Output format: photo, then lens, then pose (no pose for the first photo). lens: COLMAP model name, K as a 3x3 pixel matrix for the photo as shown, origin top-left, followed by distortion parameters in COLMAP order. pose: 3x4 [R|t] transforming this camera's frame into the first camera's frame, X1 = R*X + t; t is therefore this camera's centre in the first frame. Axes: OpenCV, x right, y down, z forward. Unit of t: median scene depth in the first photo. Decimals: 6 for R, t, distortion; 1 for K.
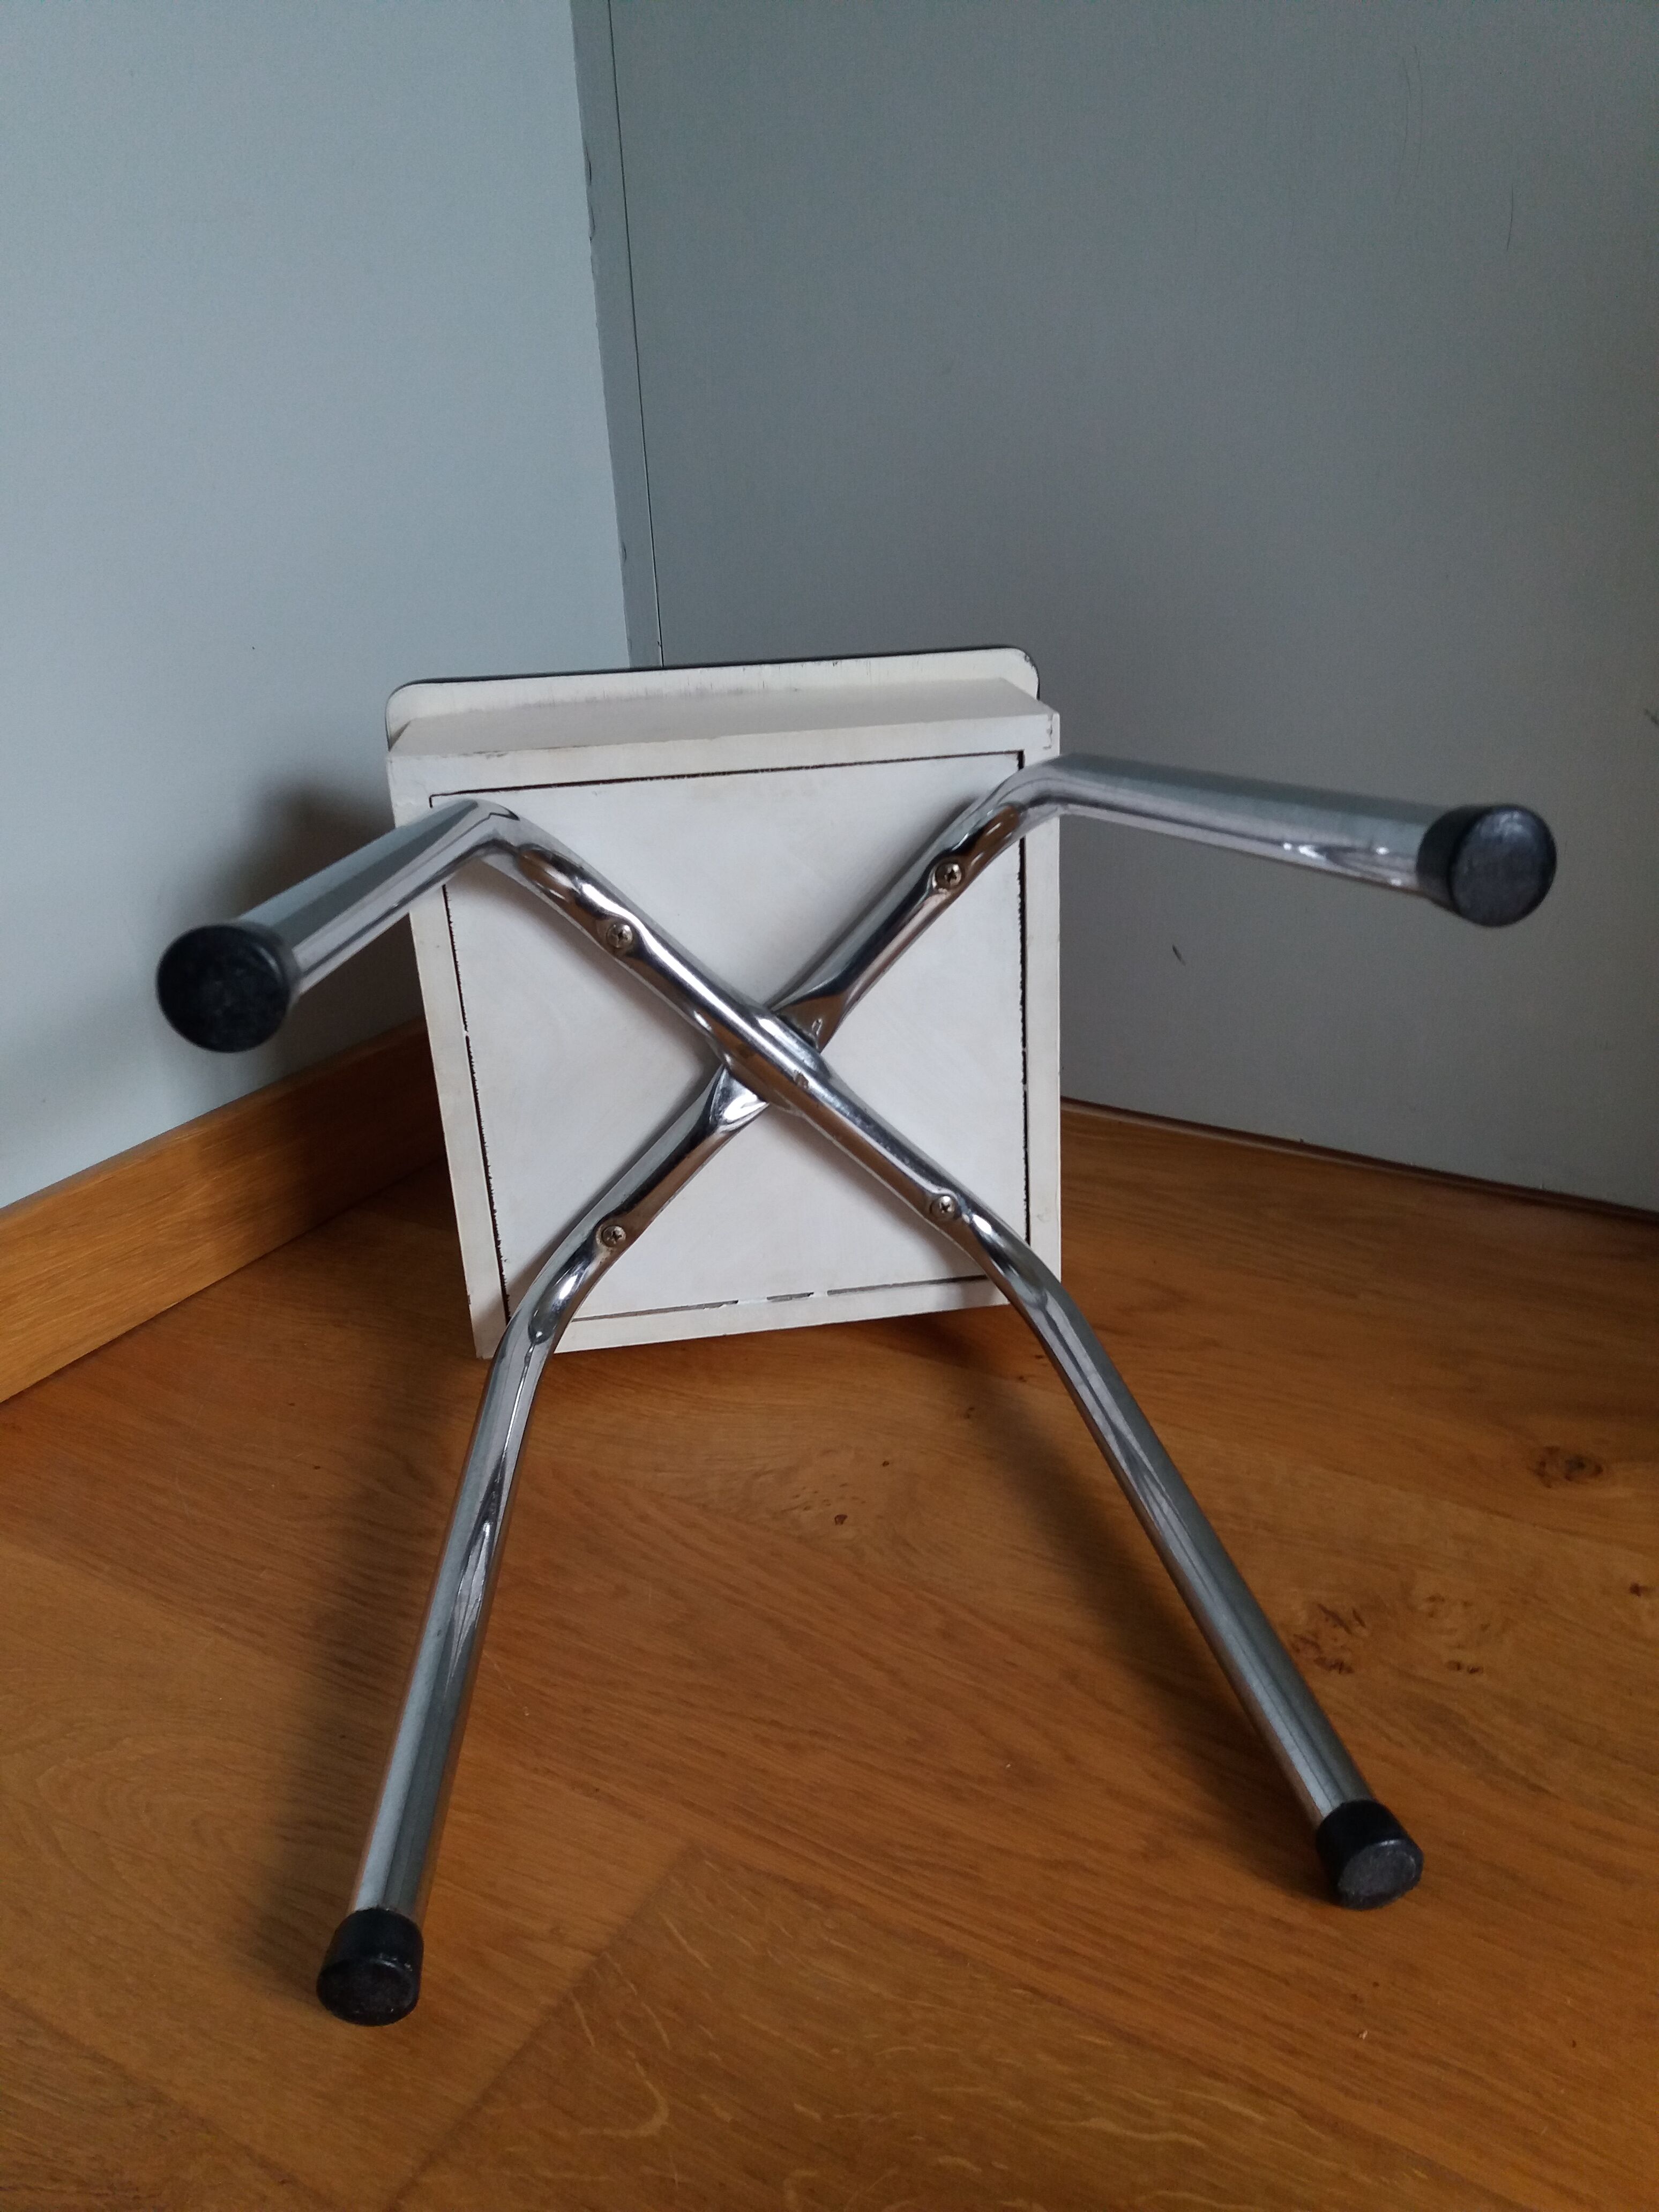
lens RADIAL K [[1776.3, 0, 800.2], [0, 1776.3, 1123.5], [0, 0, 1]] dist [0.006468, -0.034153]
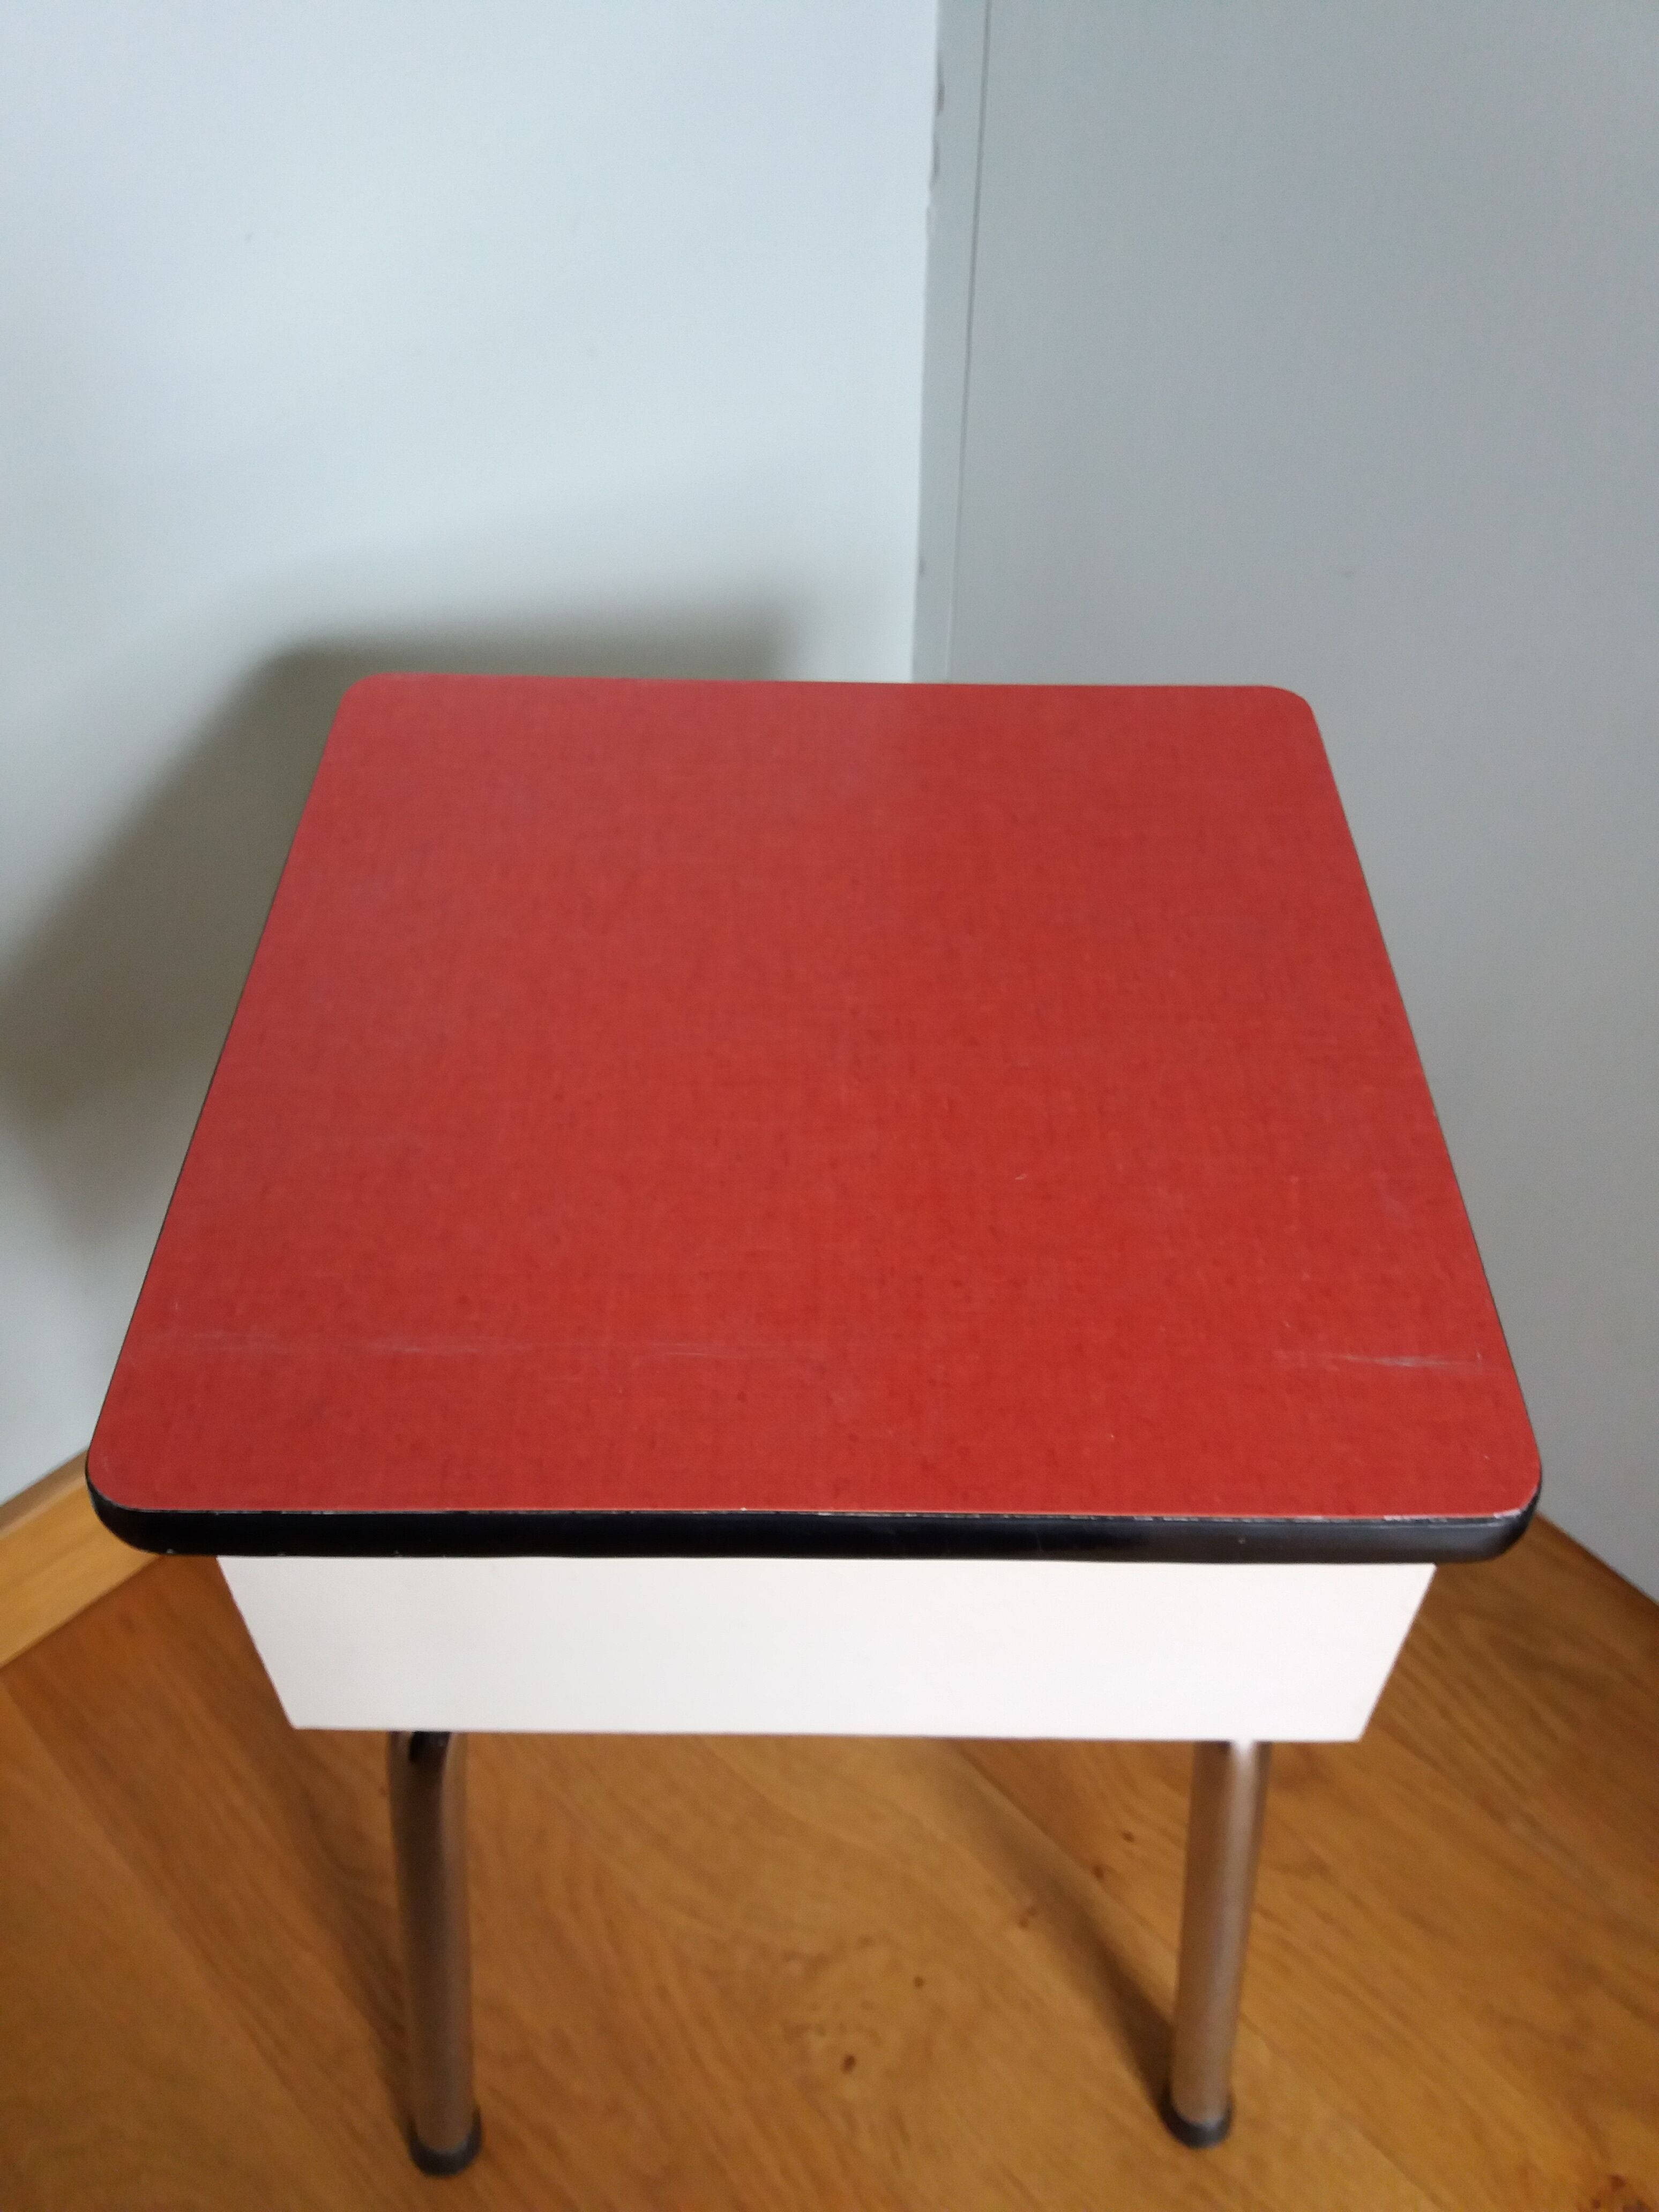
lens RADIAL K [[1776.3, 0, 828.0], [0, 1776.3, 1116.2], [0, 0, 1]] dist [0.006468, -0.034153]
pose [[0.966470, 0.214935, -0.140497, 0.035461], [-0.143462, 0.905756, 0.398779, -0.624563], [0.212967, -0.365252, 0.906221, 0.282191]]
